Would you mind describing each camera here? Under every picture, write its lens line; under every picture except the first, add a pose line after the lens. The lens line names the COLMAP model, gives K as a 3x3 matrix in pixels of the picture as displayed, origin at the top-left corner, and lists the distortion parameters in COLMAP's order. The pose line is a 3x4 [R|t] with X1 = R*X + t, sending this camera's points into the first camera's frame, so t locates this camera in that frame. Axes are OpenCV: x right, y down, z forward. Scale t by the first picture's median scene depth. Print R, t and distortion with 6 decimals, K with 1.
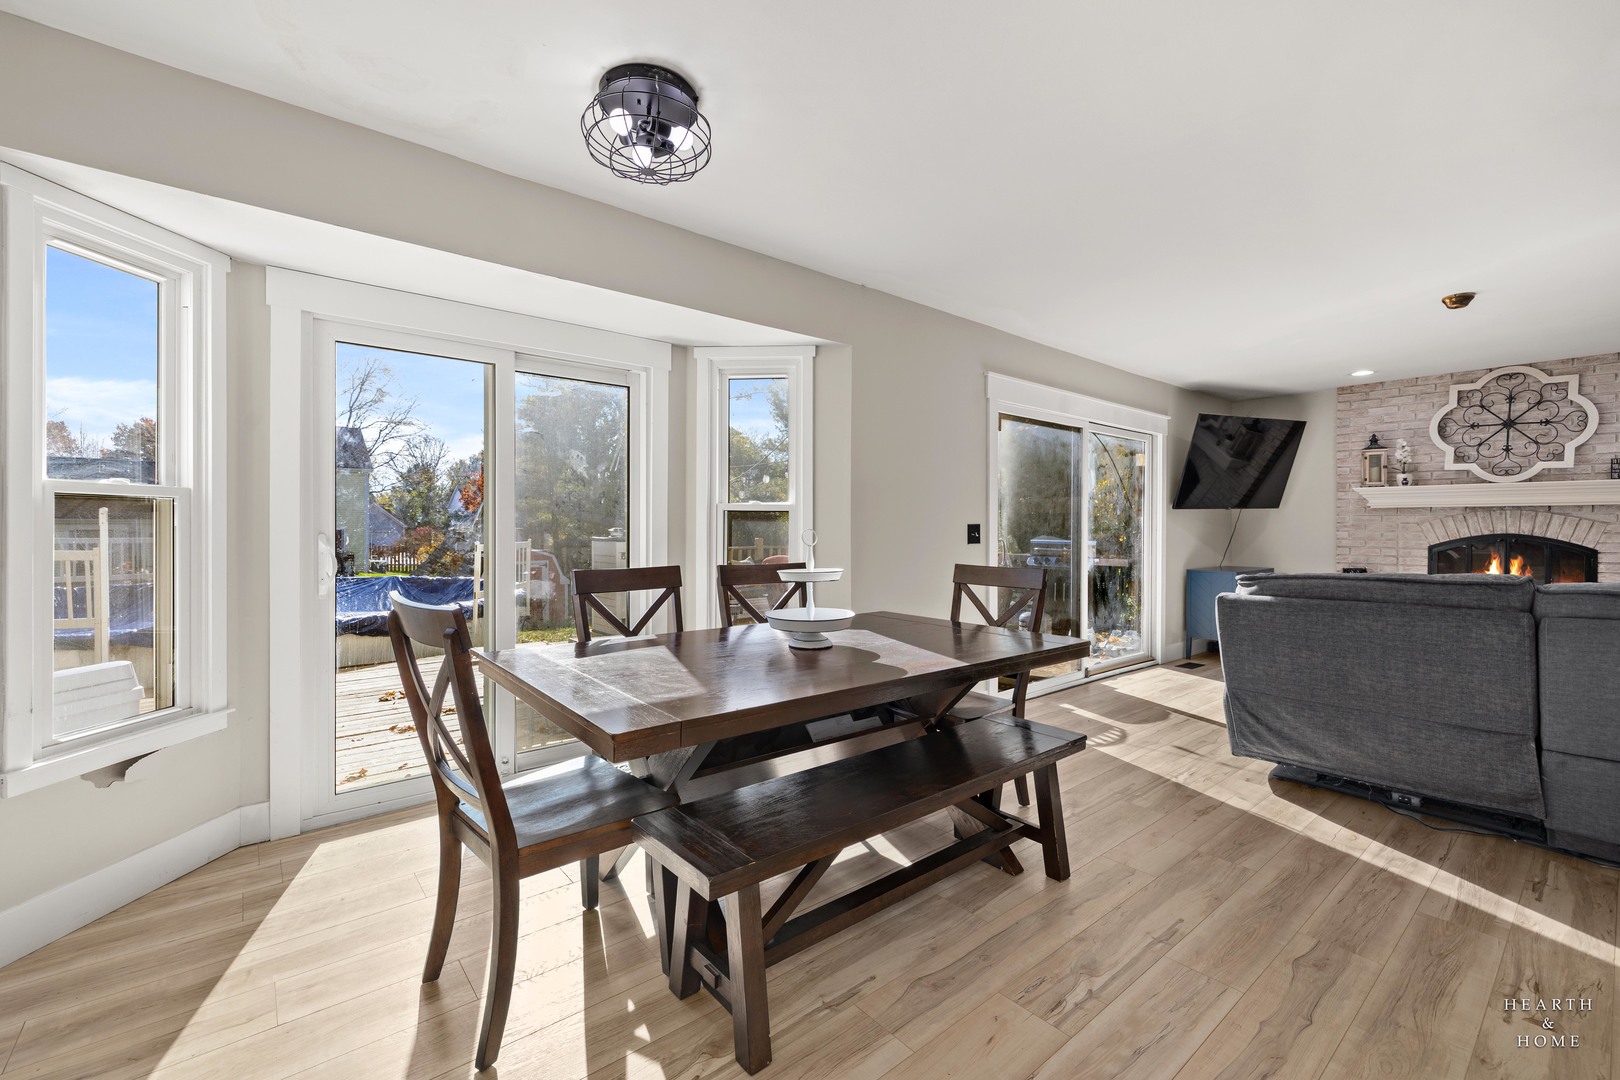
lens RADIAL K [[683.4, 0, 807.5], [0, 683.4, 532.1], [0, 0, 1]] dist [0.002059, -0.000843]
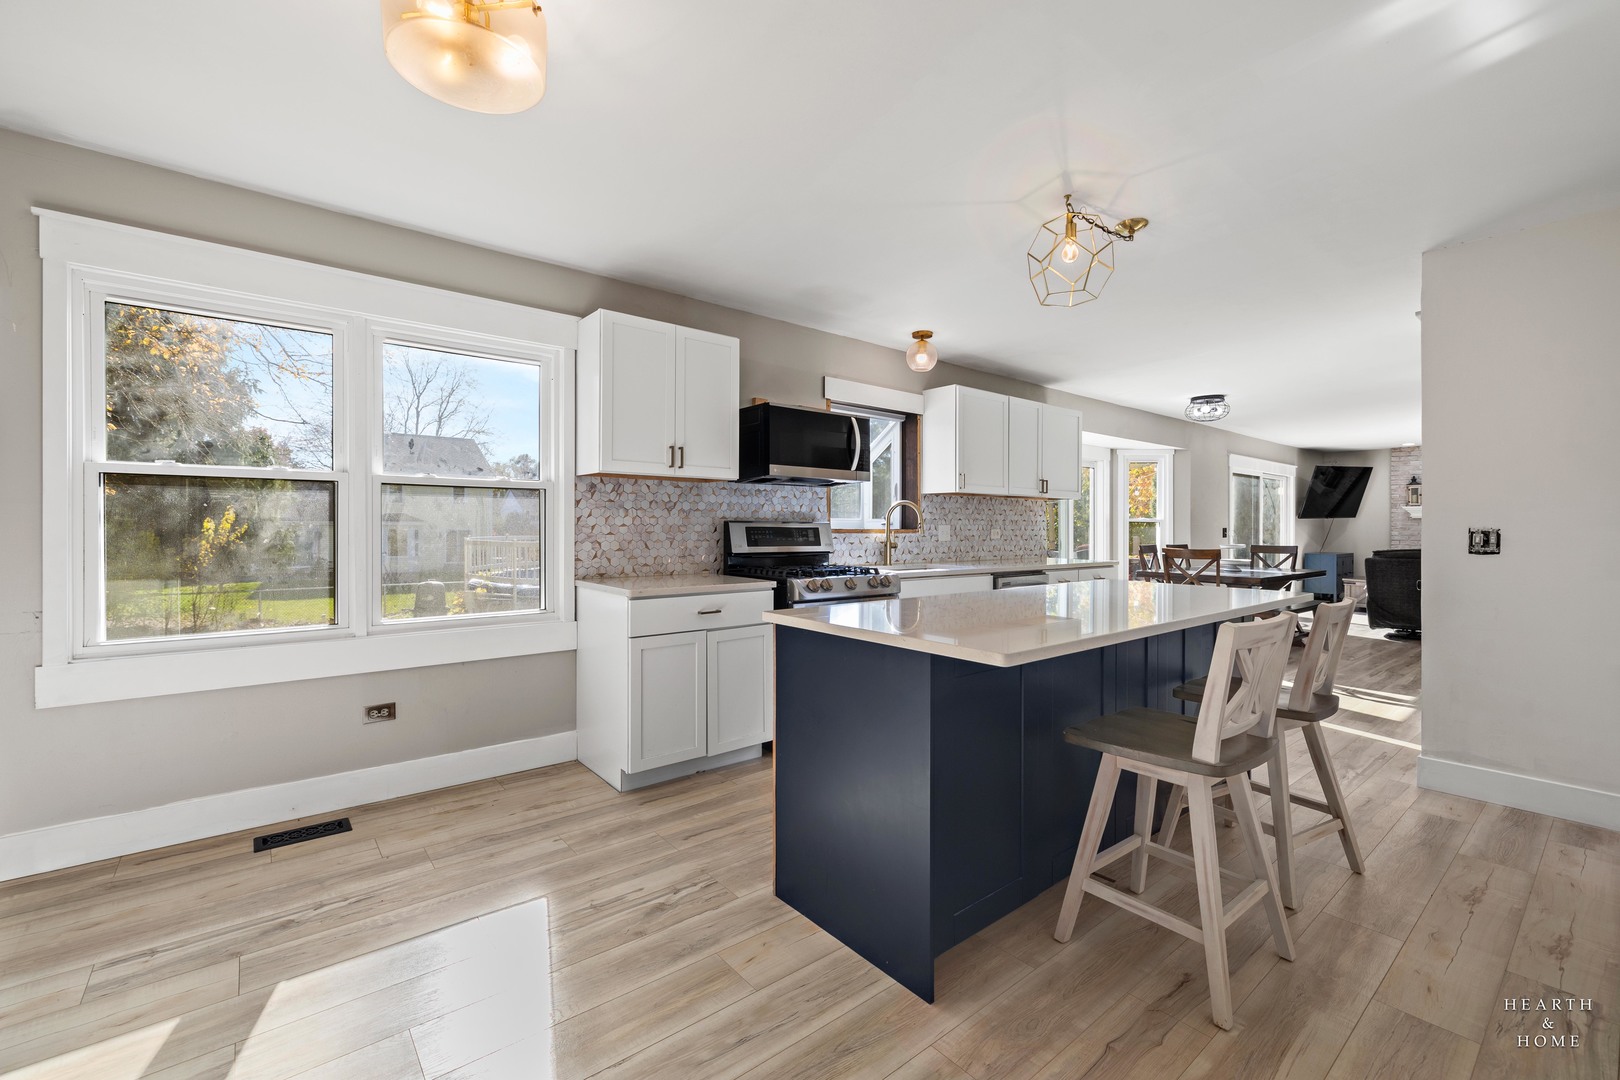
lens RADIAL K [[683.4, 0, 801.6], [0, 683.4, 526.2], [0, 0, 1]] dist [0.002059, -0.000843]
pose [[0.999954, -0.003242, -0.009013, -0.808342], [0.003135, 0.999924, -0.011896, 0.002614], [0.009051, 0.011868, 0.999889, -0.856555]]
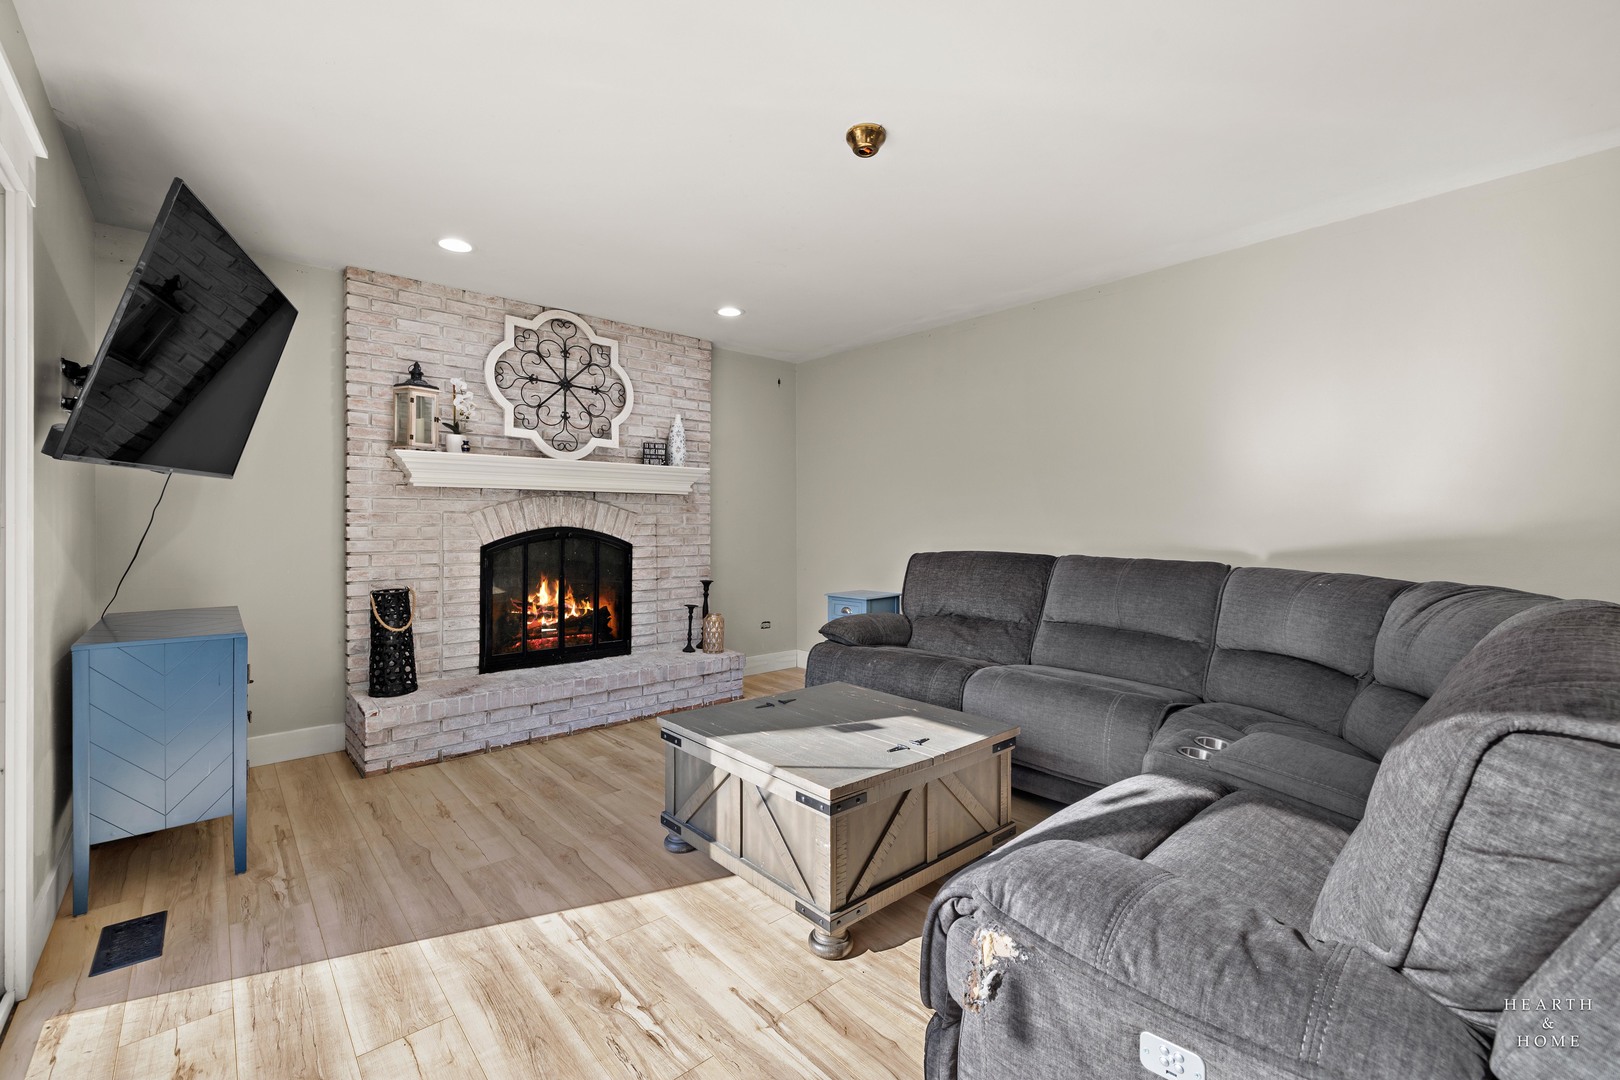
lens RADIAL K [[683.4, 0, 799.9], [0, 683.4, 529.8], [0, 0, 1]] dist [0.002059, -0.000843]
pose [[-0.018841, -0.016261, 0.999690, 0.239010], [0.008490, 0.999829, 0.016423, -0.004320], [-0.999786, 0.008797, -0.018699, 0.731915]]
